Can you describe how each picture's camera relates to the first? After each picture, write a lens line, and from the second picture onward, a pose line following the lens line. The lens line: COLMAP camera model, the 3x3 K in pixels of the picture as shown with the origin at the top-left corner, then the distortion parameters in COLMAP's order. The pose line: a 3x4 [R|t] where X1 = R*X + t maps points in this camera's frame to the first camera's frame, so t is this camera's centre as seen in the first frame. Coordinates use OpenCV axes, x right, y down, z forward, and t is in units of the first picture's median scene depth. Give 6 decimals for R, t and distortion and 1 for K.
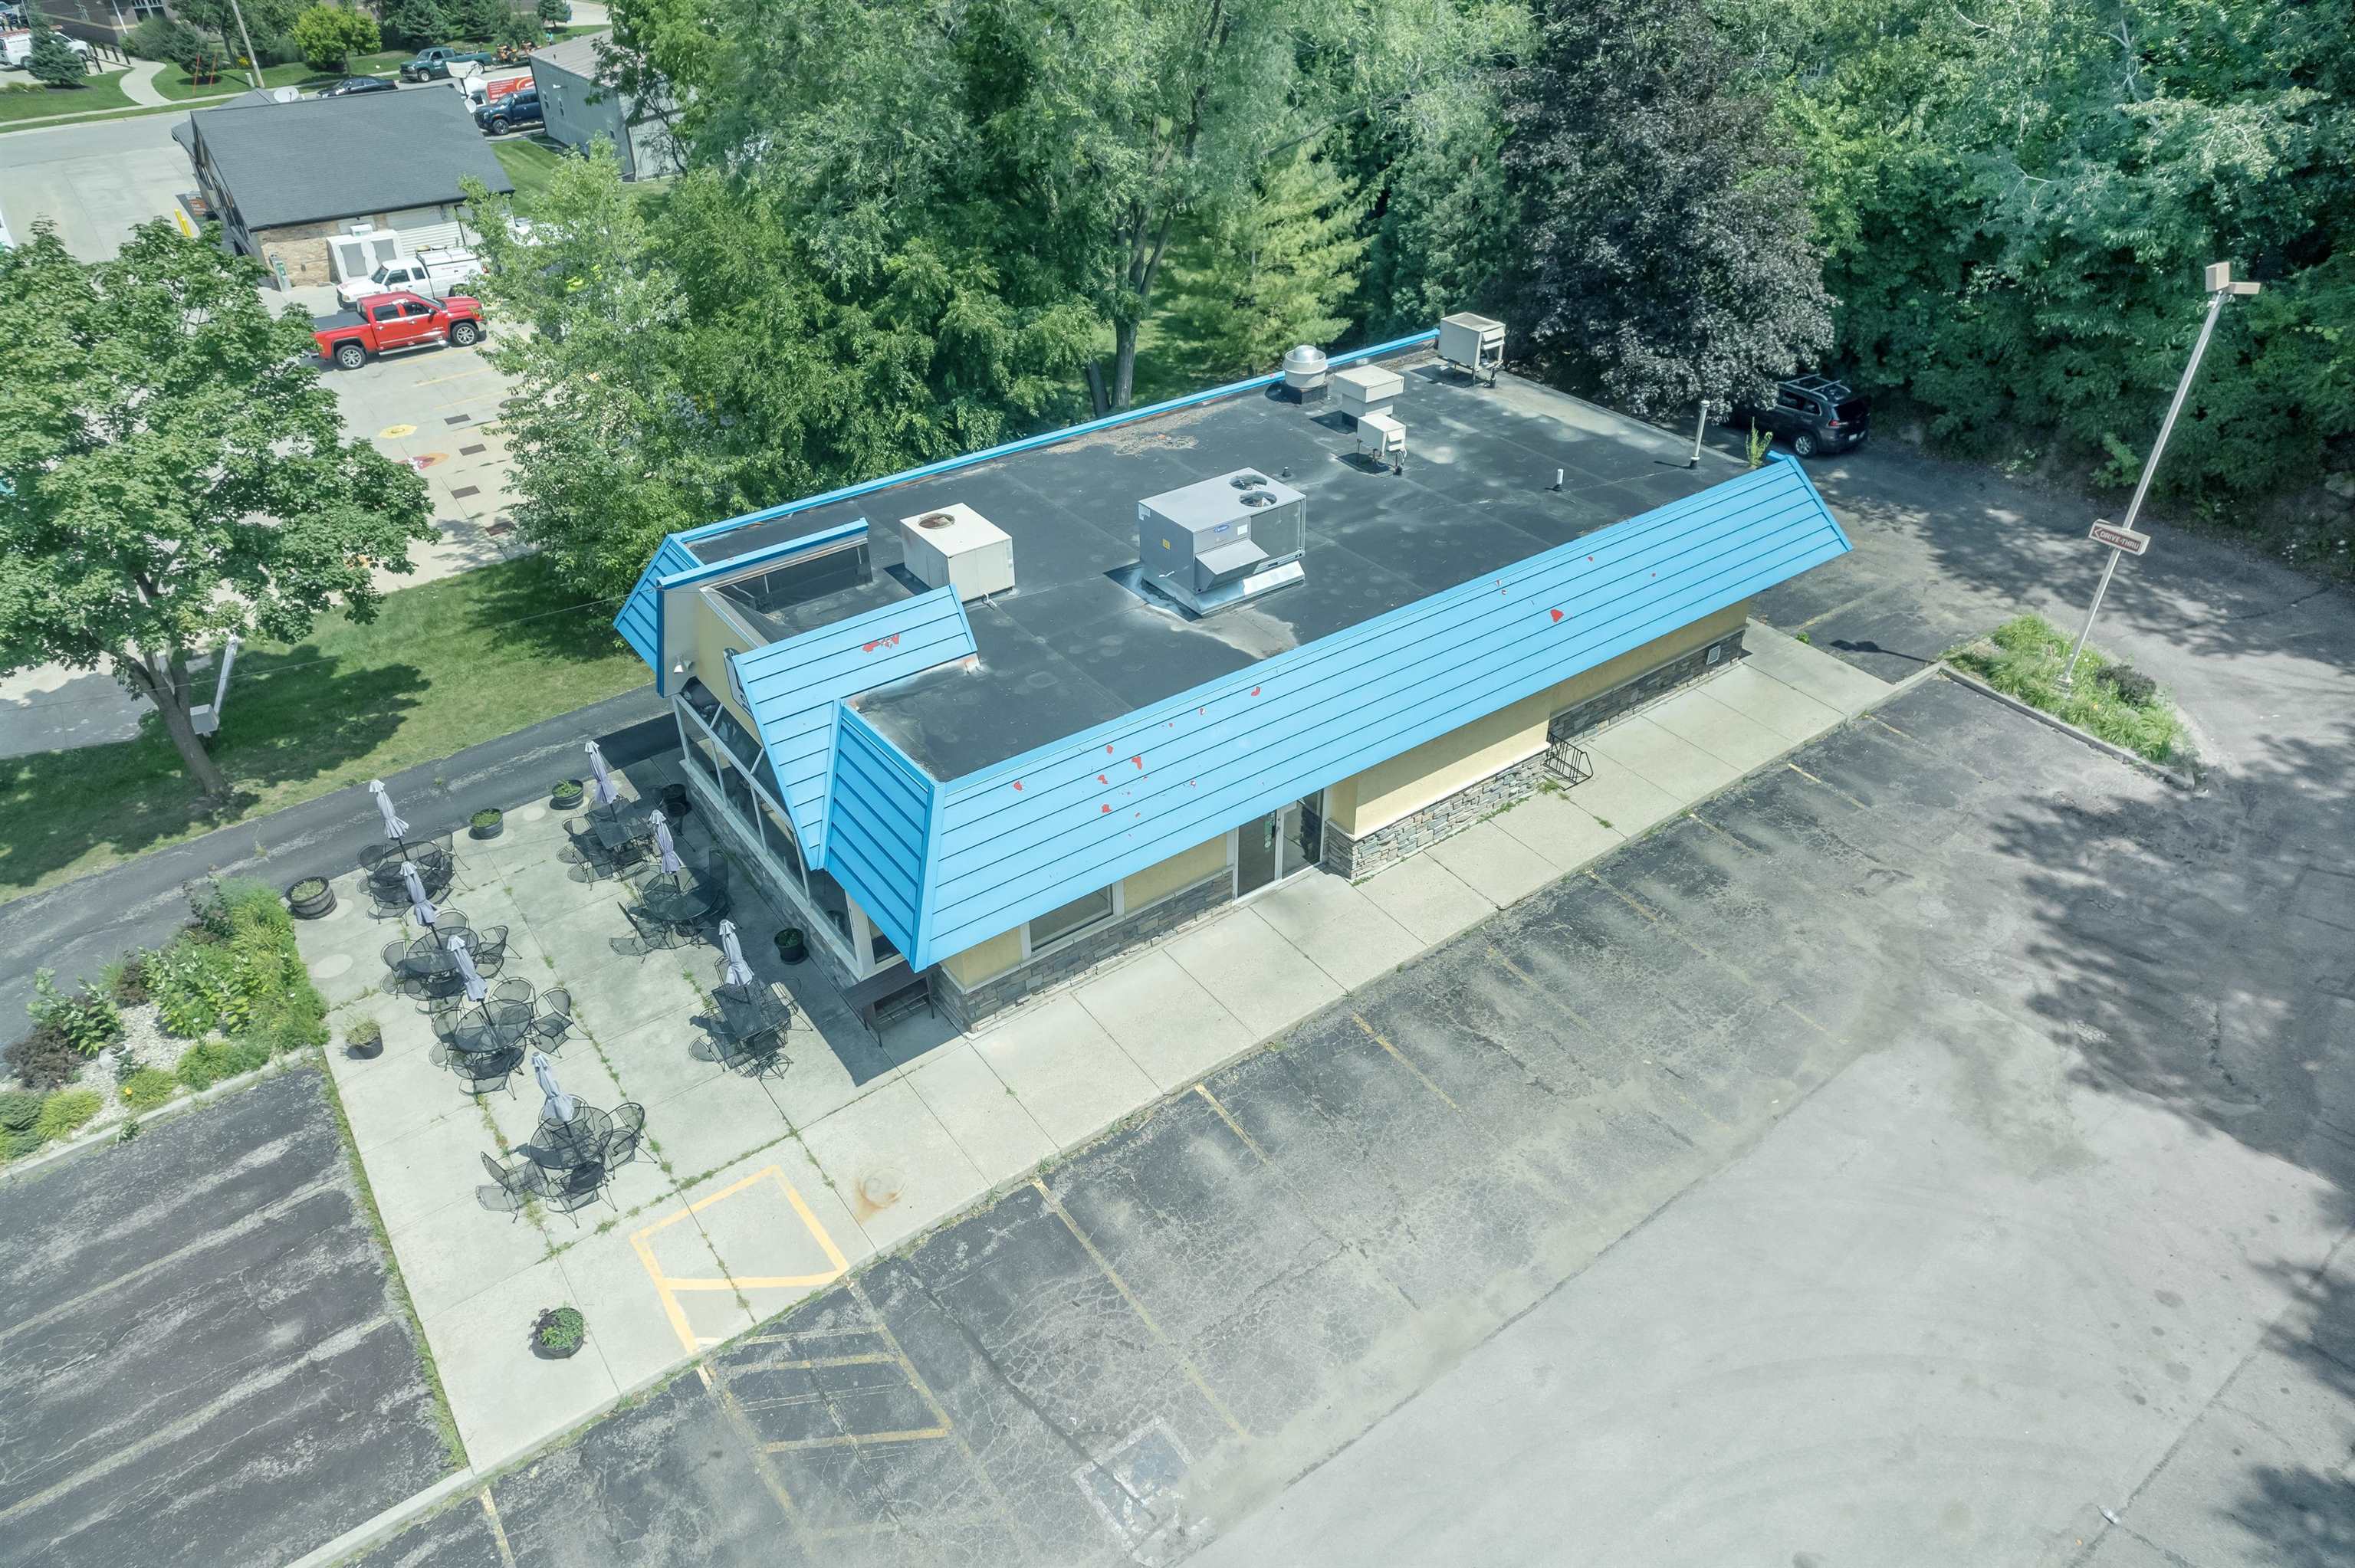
lens RADIAL K [[1517.7, 0, 1184.8], [0, 1517.7, 767.6], [0, 0, 1]] dist [-0.065908, 0.053067]
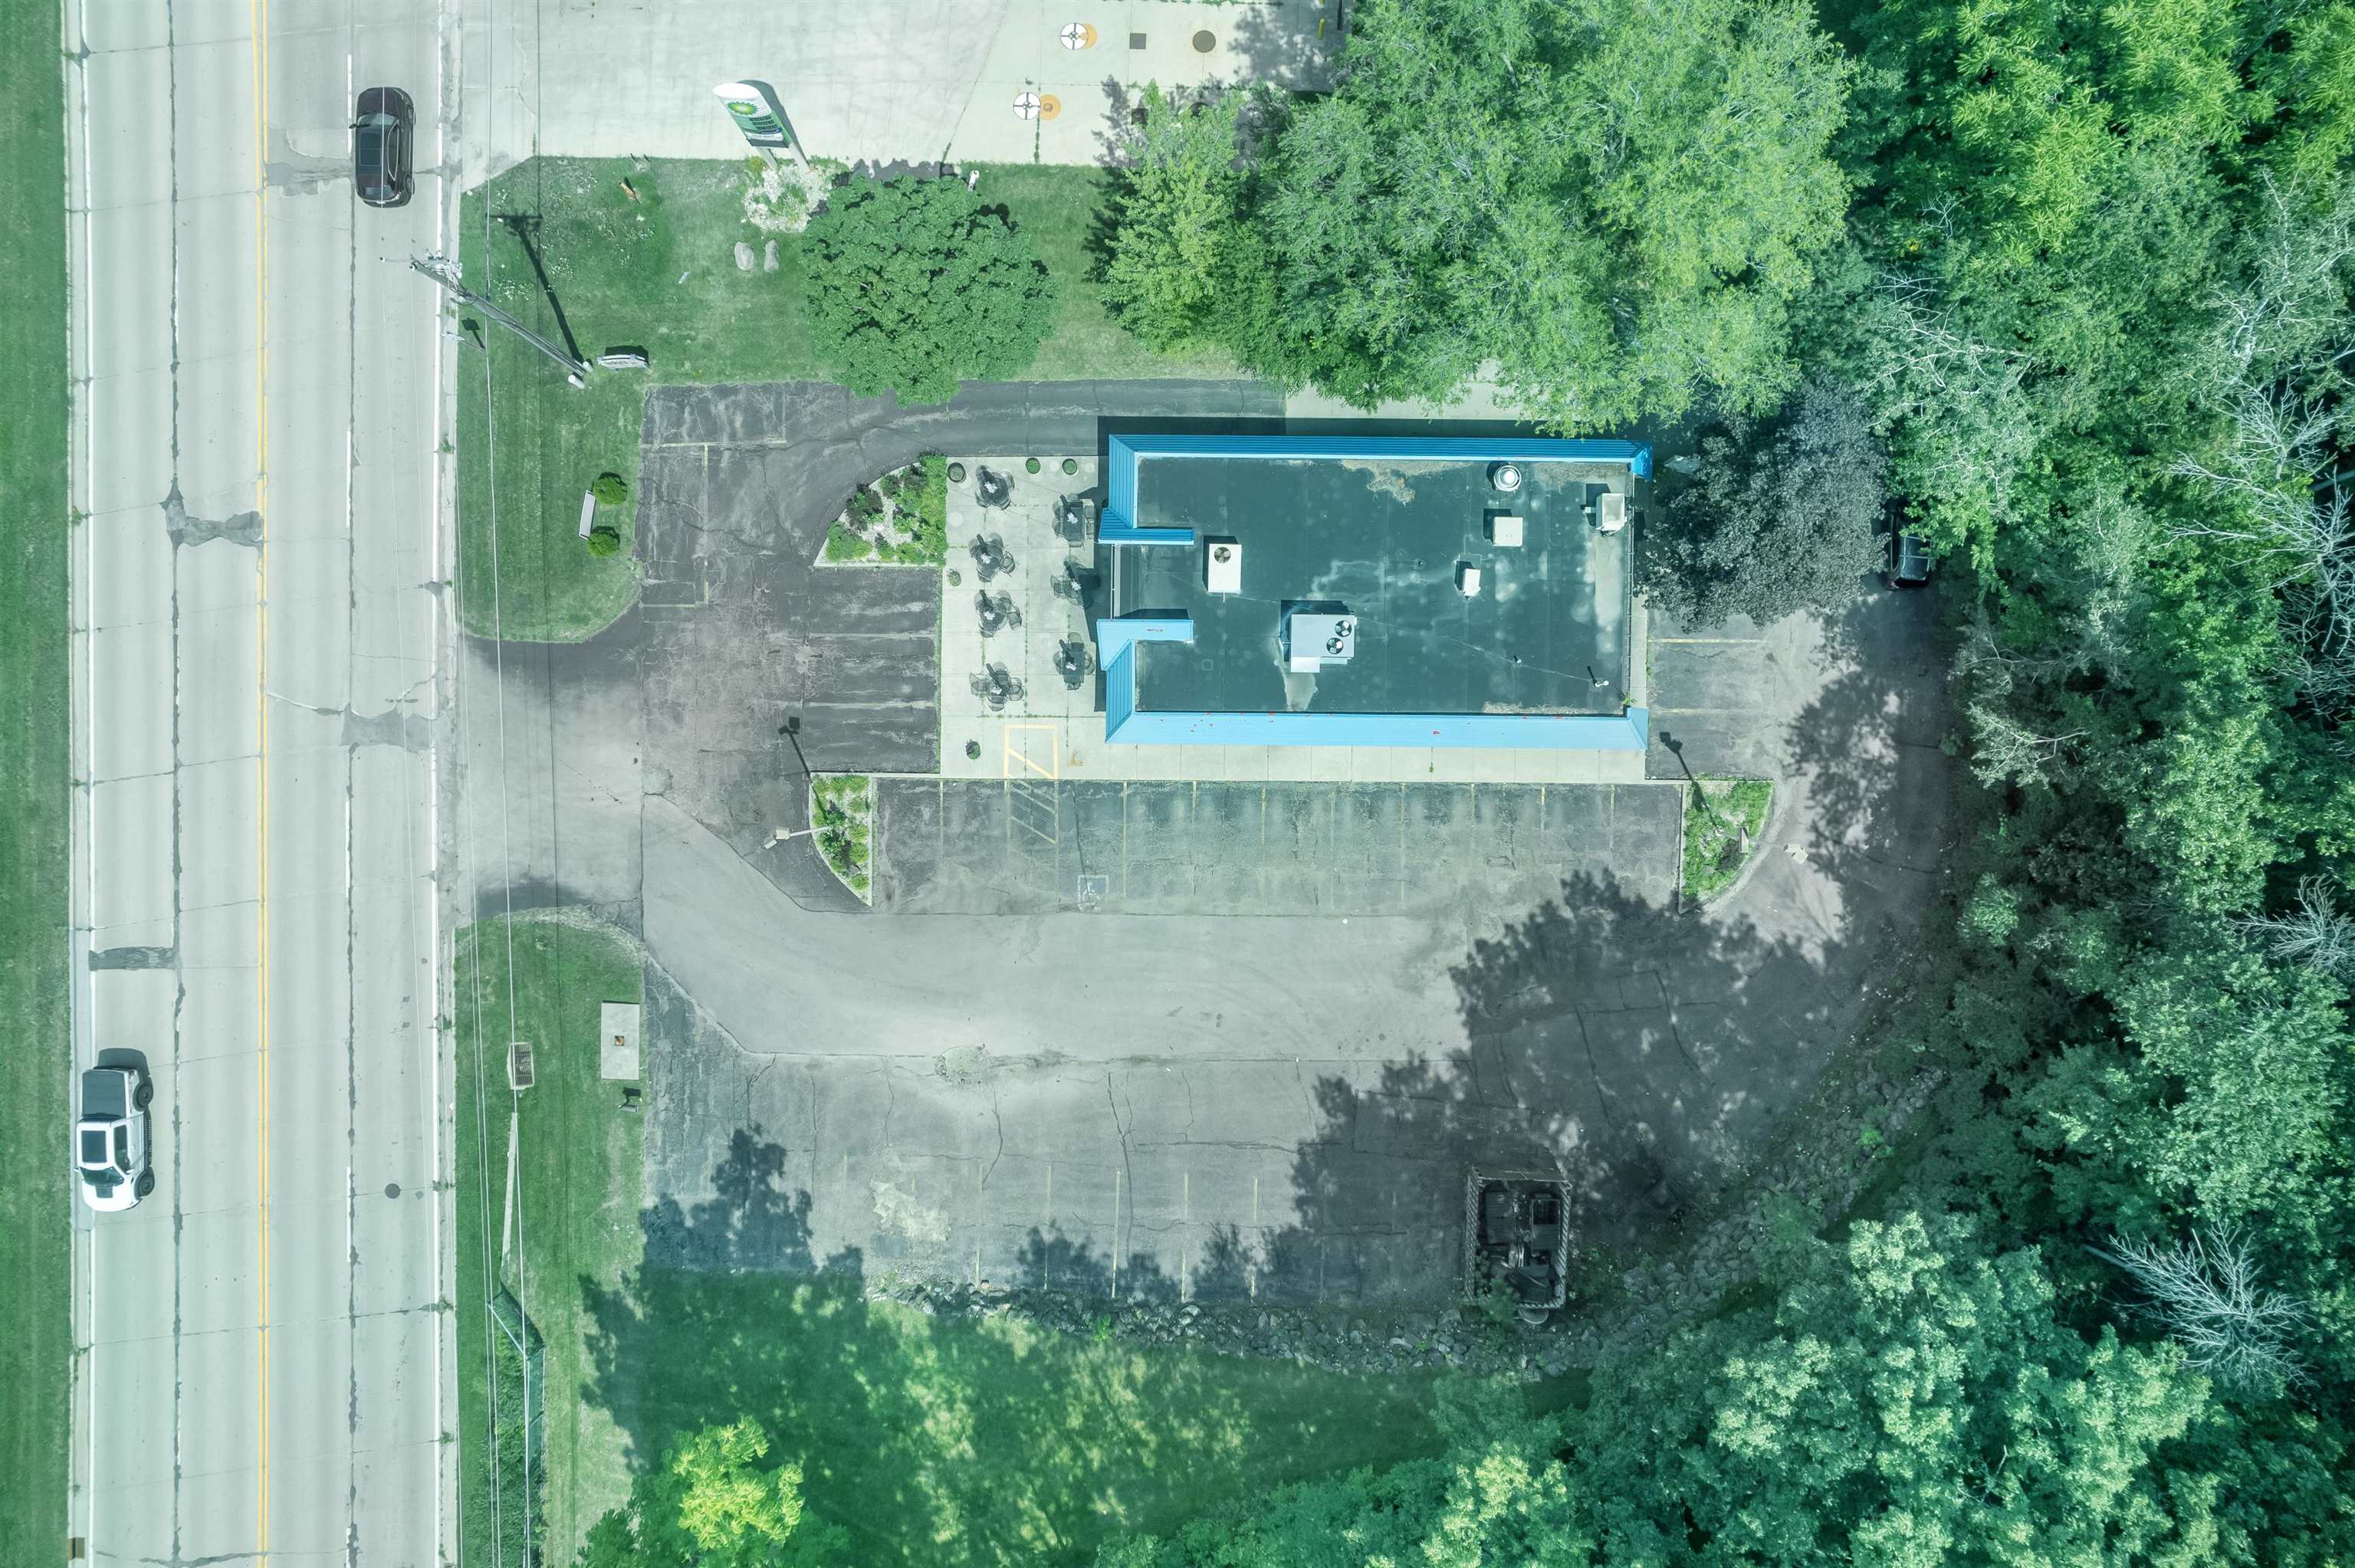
lens RADIAL K [[1517.7, 0, 1192.5], [0, 1517.7, 787.8], [0, 0, 1]] dist [-0.065908, 0.053067]
pose [[0.798383, 0.601939, 0.015934, -0.030238], [-0.335804, 0.423118, 0.841550, -2.033170], [0.499820, -0.677230, 0.539944, -0.489907]]
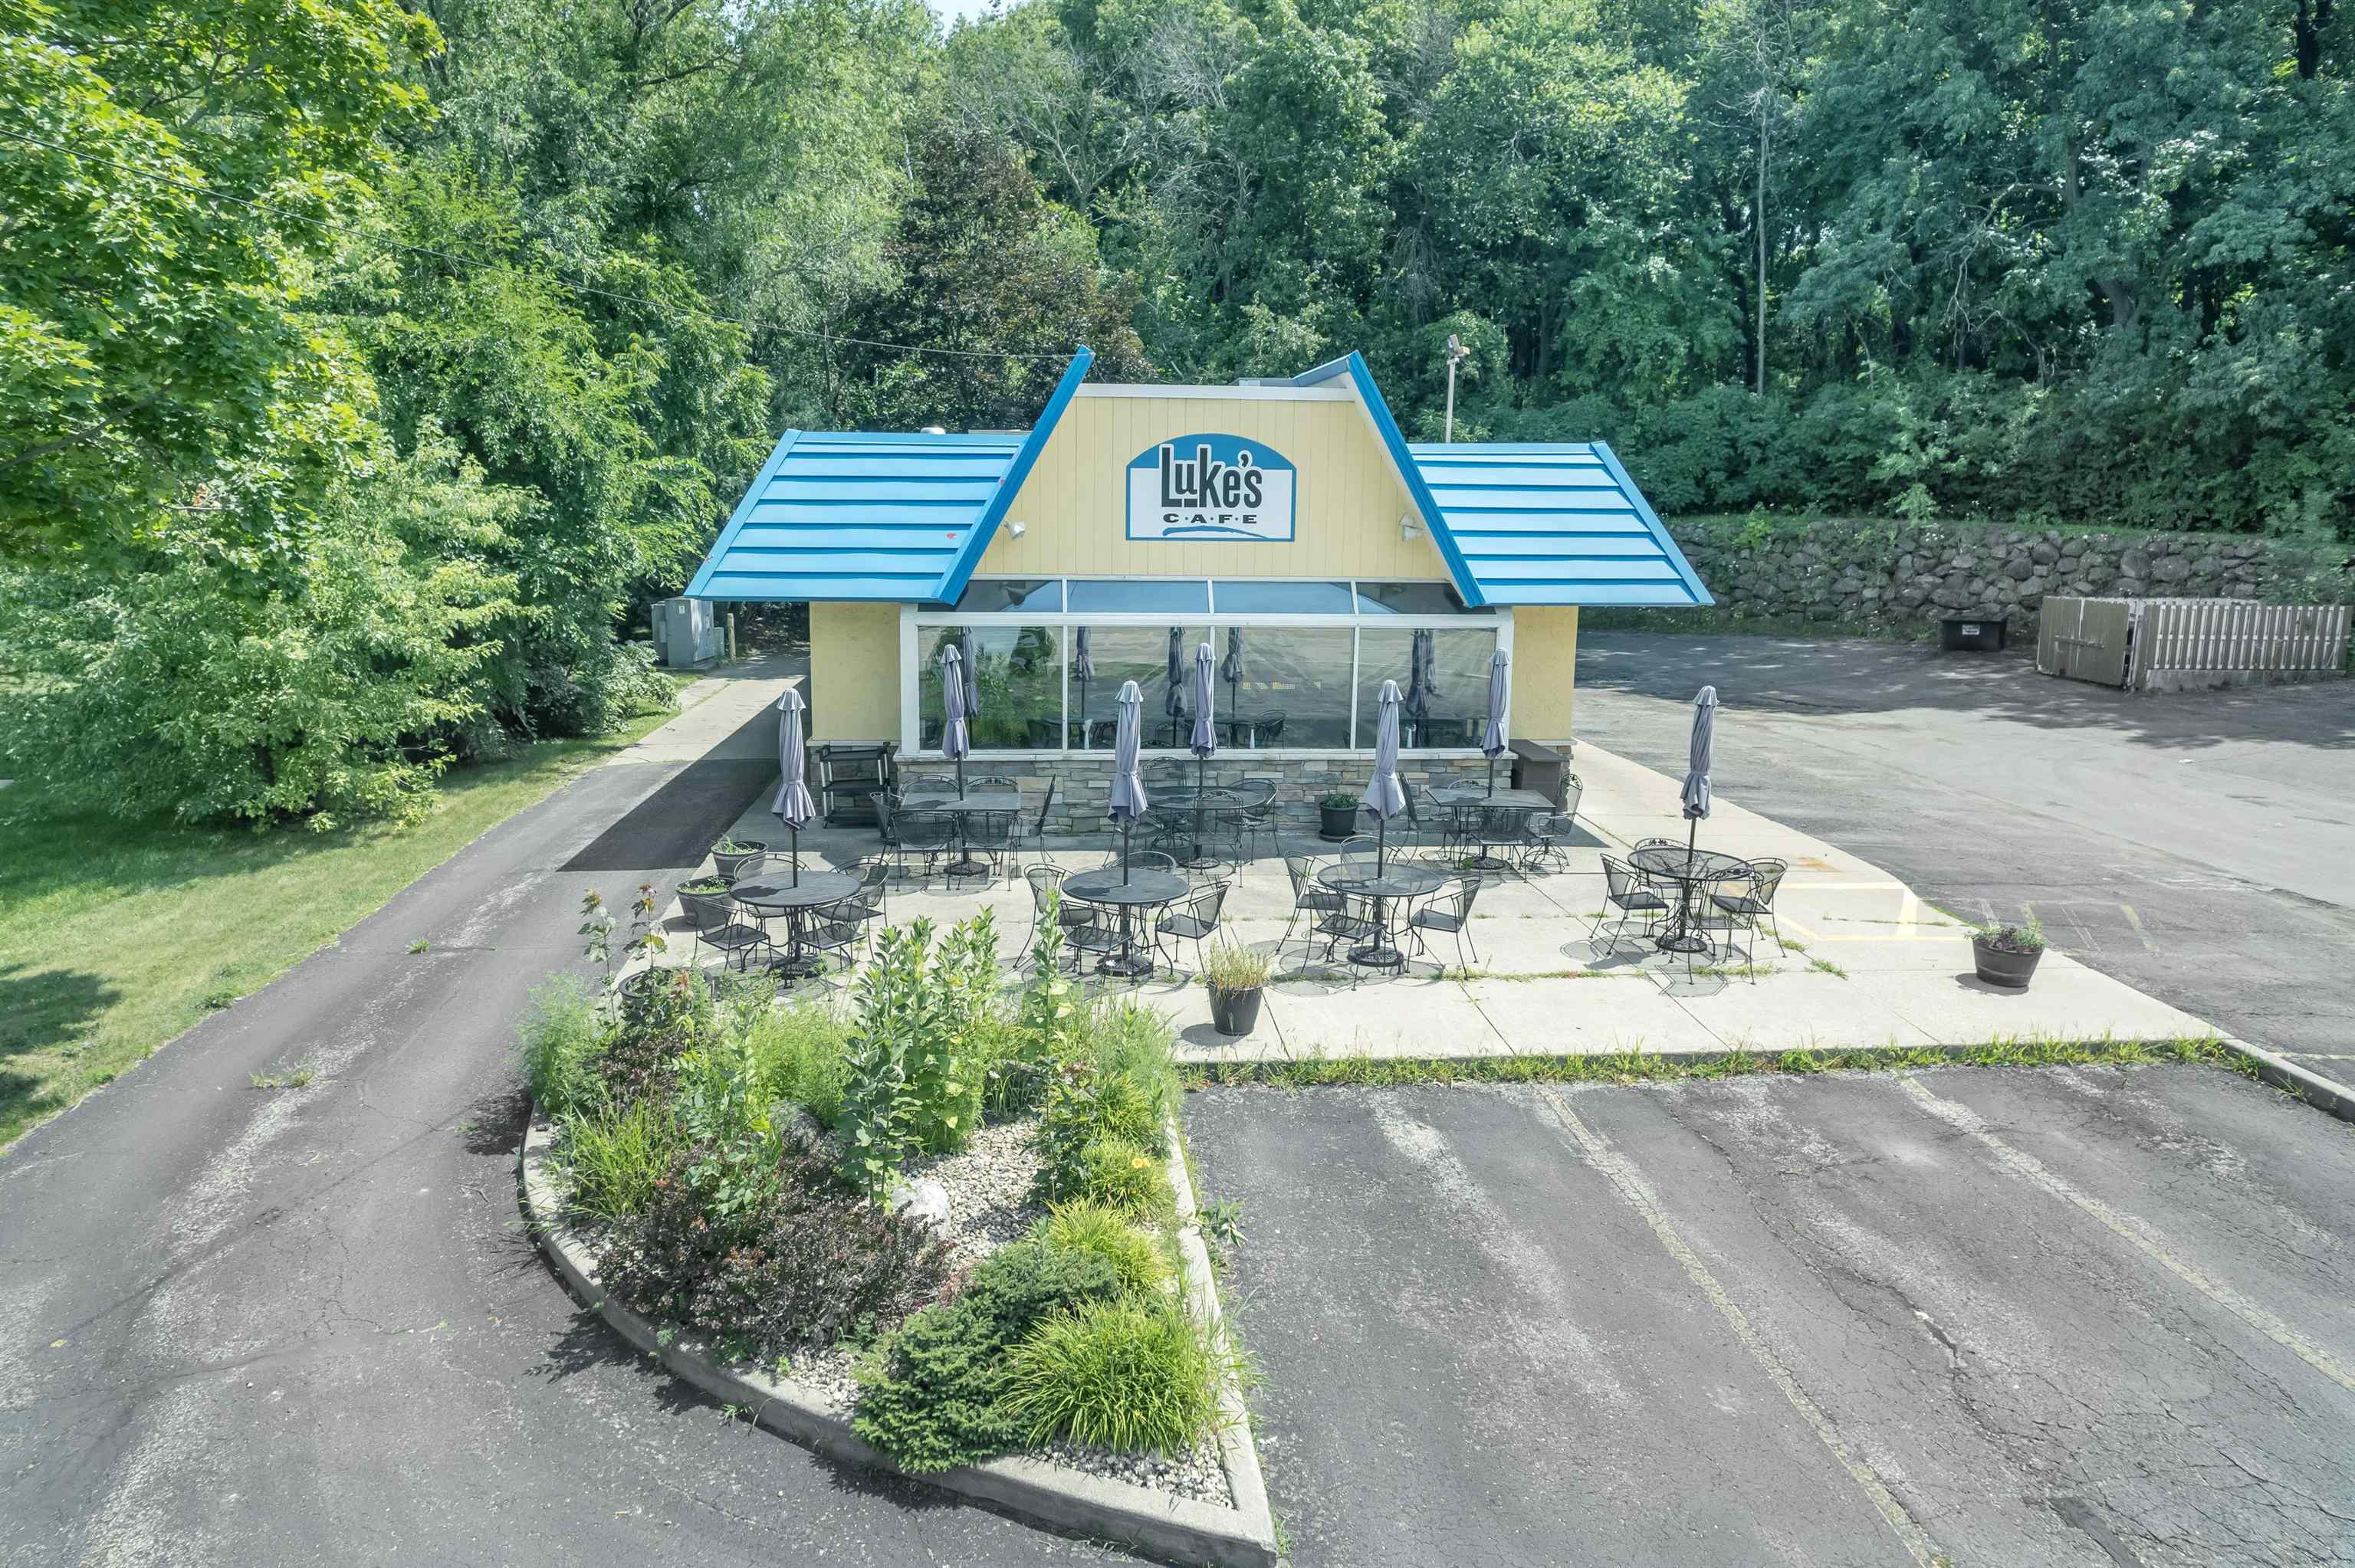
lens RADIAL K [[1517.7, 0, 1144.8], [0, 1517.7, 803.3], [0, 0, 1]] dist [-0.065908, 0.053067]
pose [[0.532339, -0.145116, 0.834001, -0.967341], [0.459868, 0.876724, -0.140982, 0.179564], [-0.710730, 0.458580, 0.533449, 0.699240]]
